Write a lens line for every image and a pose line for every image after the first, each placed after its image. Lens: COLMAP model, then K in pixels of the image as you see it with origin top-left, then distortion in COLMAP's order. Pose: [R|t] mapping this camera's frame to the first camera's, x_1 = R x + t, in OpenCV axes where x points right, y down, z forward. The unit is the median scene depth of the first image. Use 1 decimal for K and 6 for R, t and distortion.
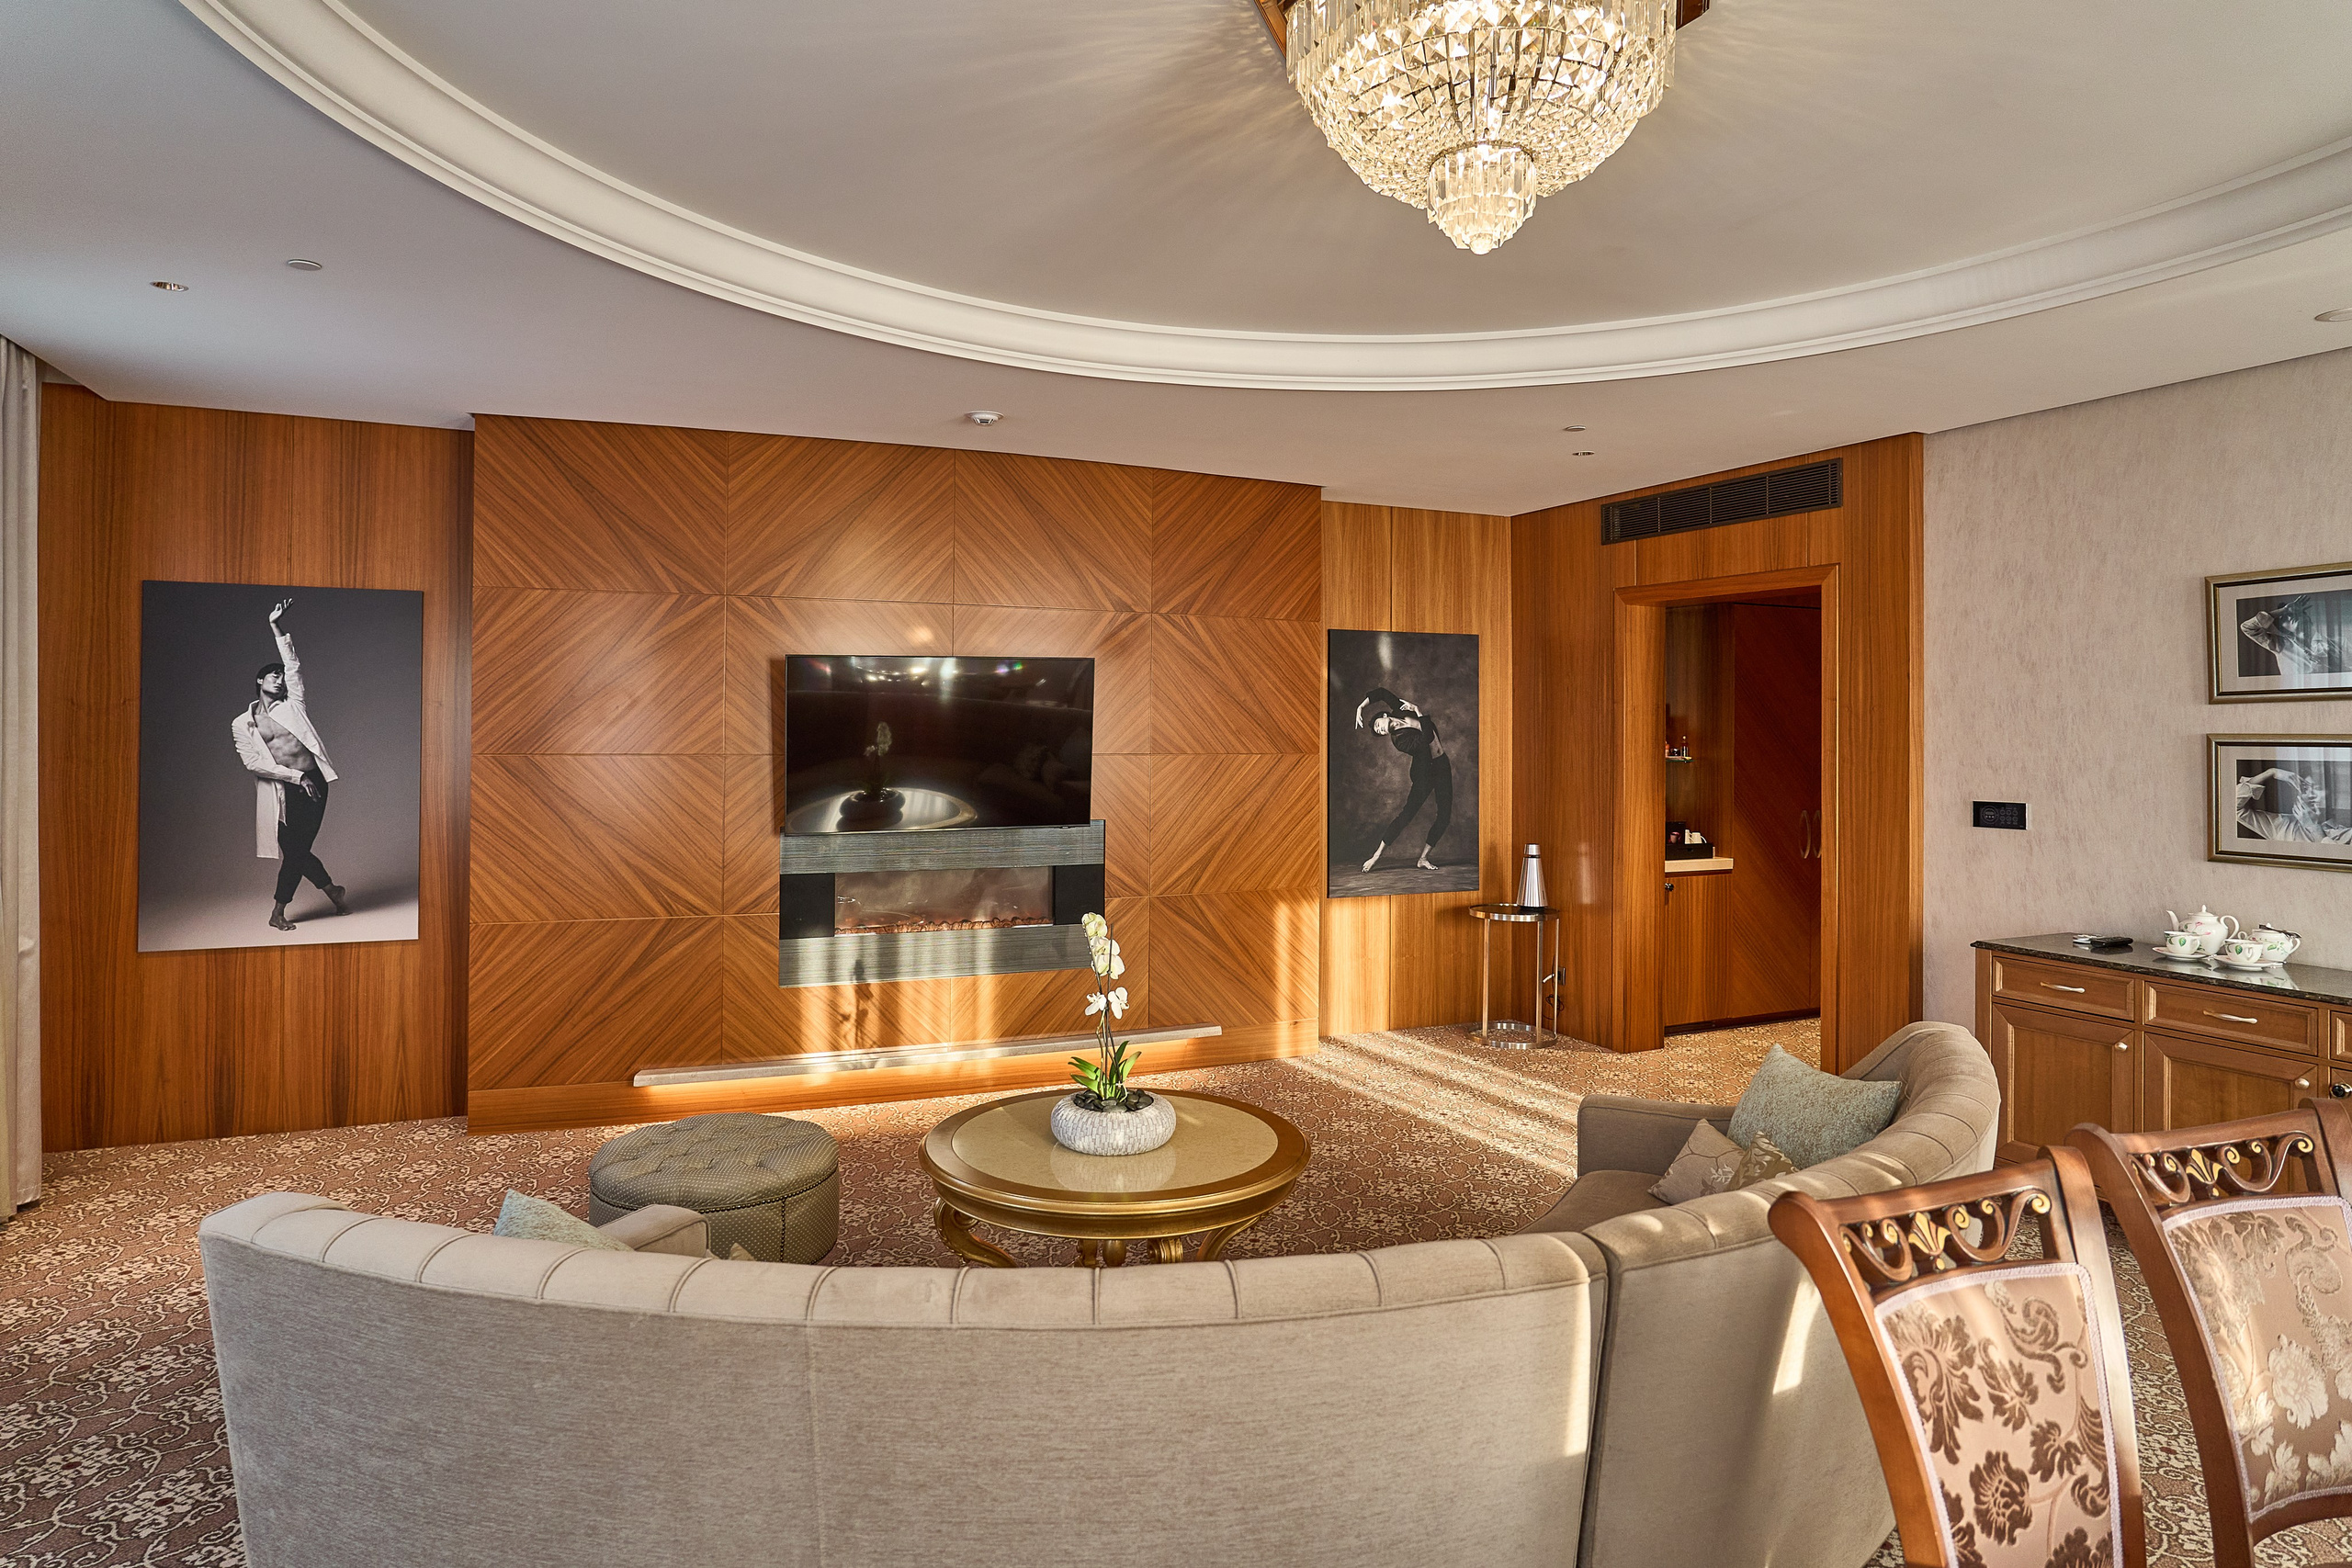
lens RADIAL K [[1349.0, 0, 1173.0], [0, 1349.0, 715.5], [0, 0, 1]] dist [-0.017801, 0.003406]
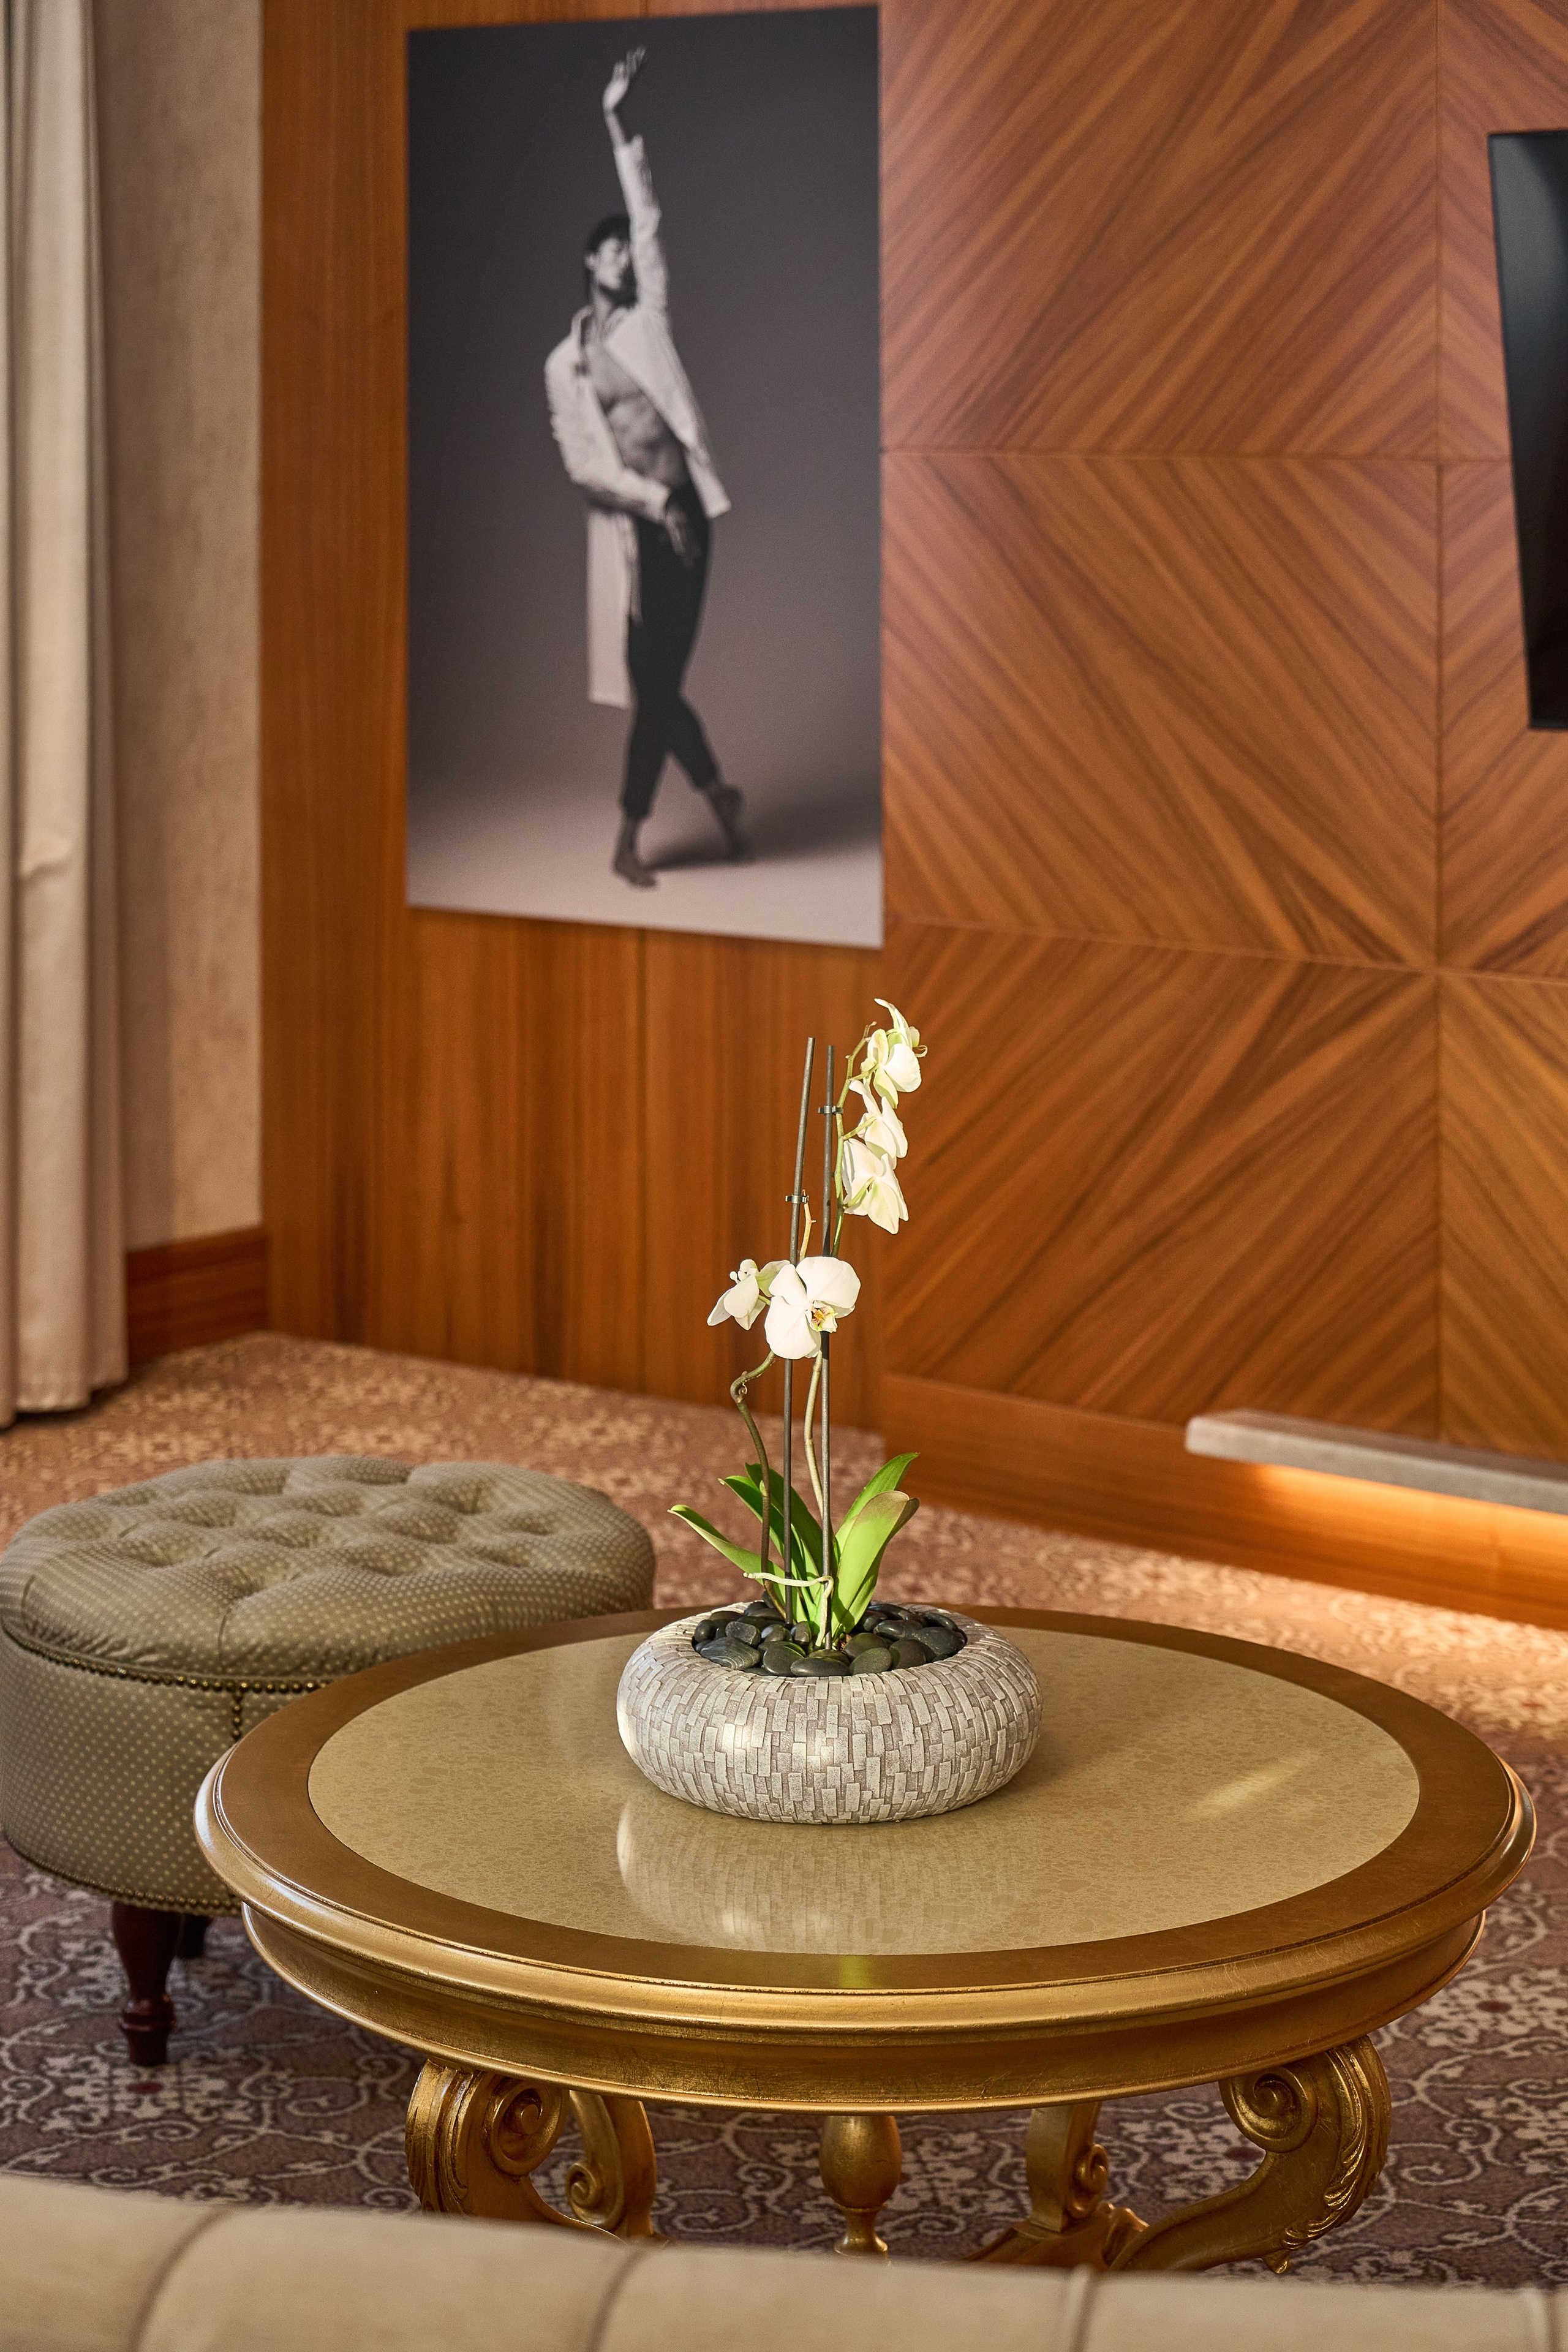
lens RADIAL K [[4630.4, 0, 782.7], [0, 4630.4, 1164.4], [0, 0, 1]] dist [-0.358333, 0.000000]
pose [[0.506753, 0.138549, -0.850885, 0.515280], [0.008896, 0.986108, 0.165865, 0.014323], [0.862046, -0.091622, 0.498481, 0.339557]]
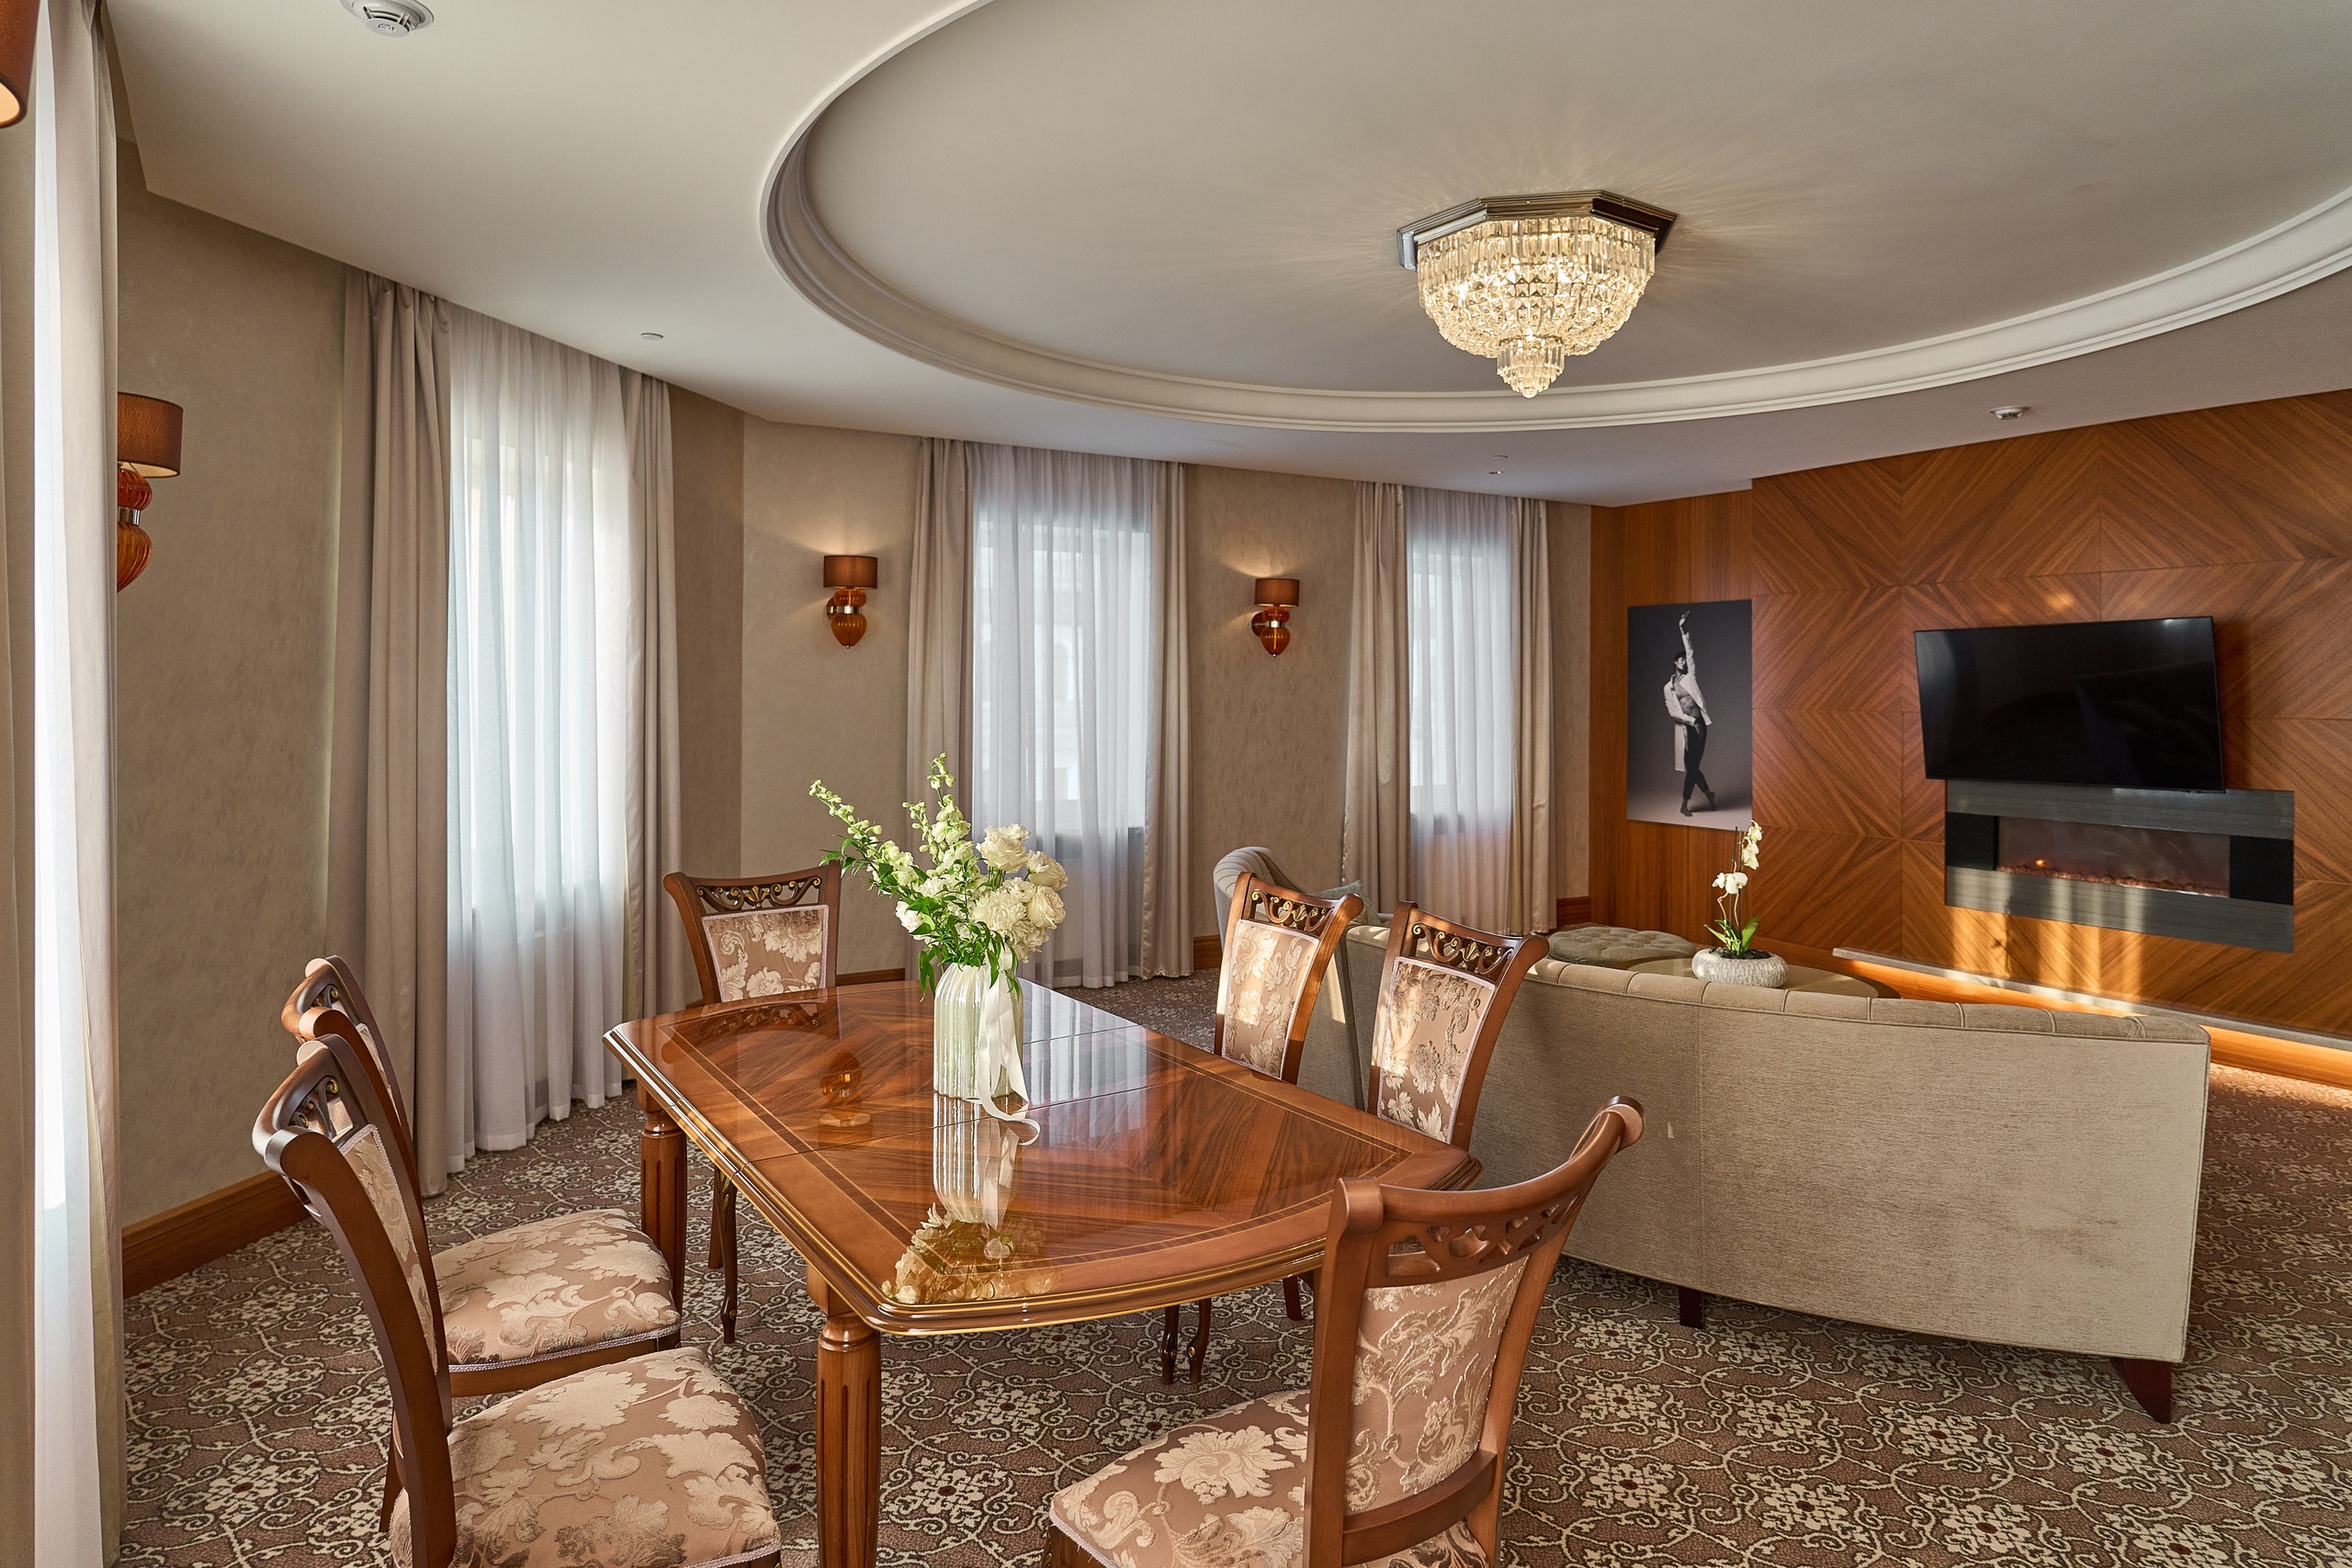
lens RADIAL K [[1349.0, 0, 1179.5], [0, 1349.0, 682.3], [0, 0, 1]] dist [-0.017801, 0.003406]
pose [[0.150364, -0.009365, -0.988586, 0.826091], [0.004880, 0.999950, -0.008731, 0.009630], [0.988619, -0.003511, 0.150402, 0.146888]]
